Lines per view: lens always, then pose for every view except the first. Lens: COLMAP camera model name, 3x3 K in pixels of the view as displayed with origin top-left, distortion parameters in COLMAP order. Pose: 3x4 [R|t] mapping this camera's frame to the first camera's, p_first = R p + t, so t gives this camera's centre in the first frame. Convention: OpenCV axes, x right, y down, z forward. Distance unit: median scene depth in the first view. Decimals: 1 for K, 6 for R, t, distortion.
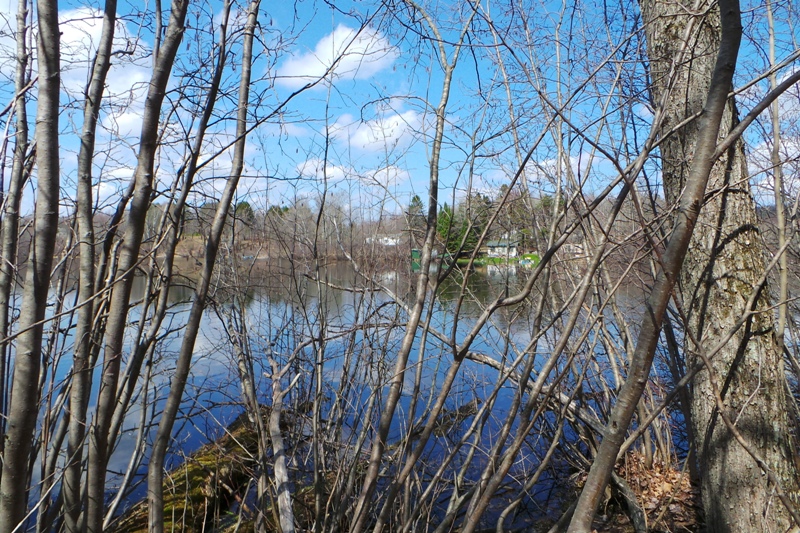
lens RADIAL K [[554.9, 0, 397.2], [0, 554.9, 265.2], [0, 0, 1]] dist [-0.010007, -0.005487]
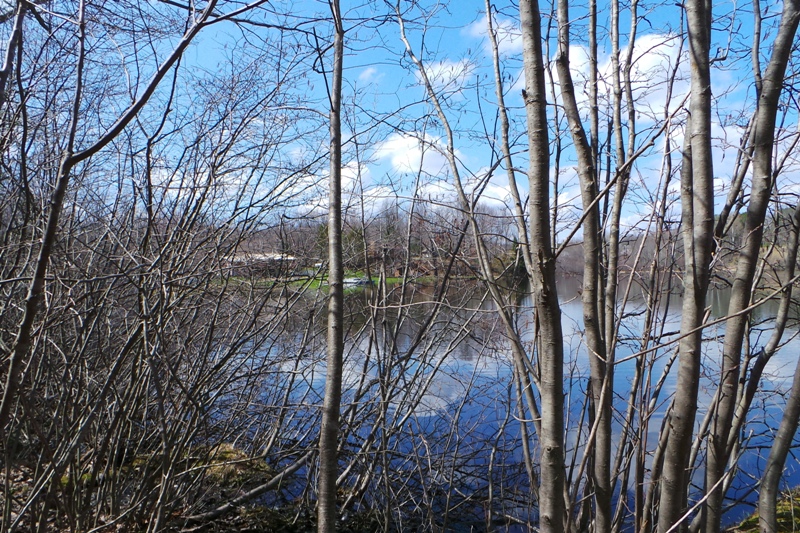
lens RADIAL K [[554.9, 0, 397.9], [0, 554.9, 267.7], [0, 0, 1]] dist [-0.010007, -0.005487]
pose [[0.613403, -0.016909, -0.789589, -0.097991], [-0.002679, 0.999720, -0.023490, 0.013695], [0.789765, 0.016524, 0.613187, -0.062896]]
